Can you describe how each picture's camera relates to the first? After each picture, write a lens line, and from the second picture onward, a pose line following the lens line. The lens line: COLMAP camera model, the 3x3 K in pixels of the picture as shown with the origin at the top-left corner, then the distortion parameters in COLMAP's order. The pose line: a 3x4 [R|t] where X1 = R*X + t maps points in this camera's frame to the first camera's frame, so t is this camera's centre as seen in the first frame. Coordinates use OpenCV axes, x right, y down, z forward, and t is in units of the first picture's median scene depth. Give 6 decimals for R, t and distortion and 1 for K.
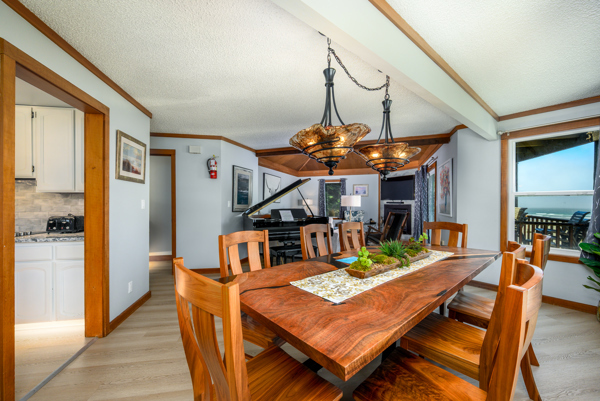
lens RADIAL K [[237.0, 0, 301.8], [0, 237.0, 204.3], [0, 0, 1]] dist [0.000966, -0.000531]
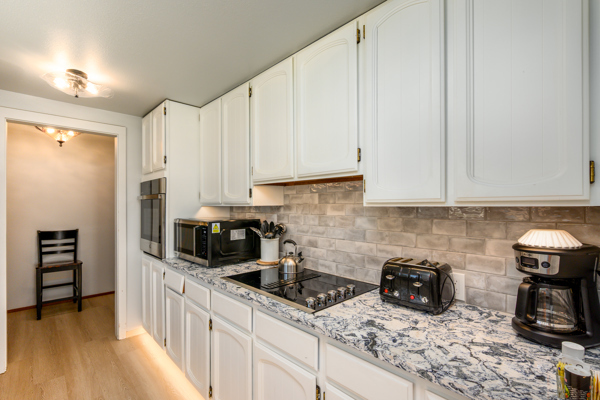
lens RADIAL K [[274.0, 0, 301.3], [0, 274.0, 203.6], [0, 0, 1]] dist [-0.002143, -0.001404]
pose [[0.558237, -0.008556, -0.829637, -0.685520], [-0.002140, 0.999929, -0.011752, -0.044487], [0.829679, 0.008336, 0.558179, 0.553660]]
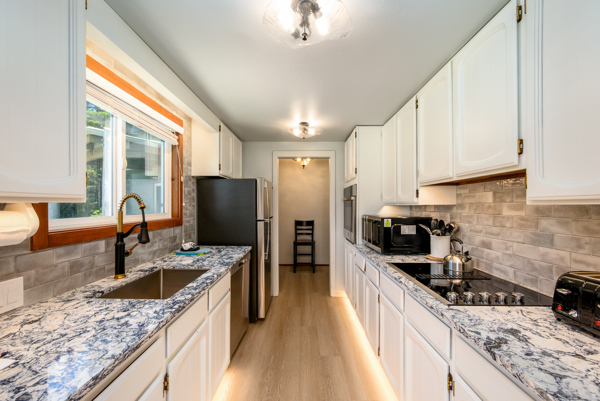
lens RADIAL K [[237.0, 0, 302.5], [0, 237.0, 204.4], [0, 0, 1]] dist [0.000966, -0.000531]
pose [[-0.174332, -0.007262, -0.984660, -0.605212], [-0.006105, 0.999962, -0.006294, -0.041797], [0.984668, 0.004914, -0.174370, 0.634383]]
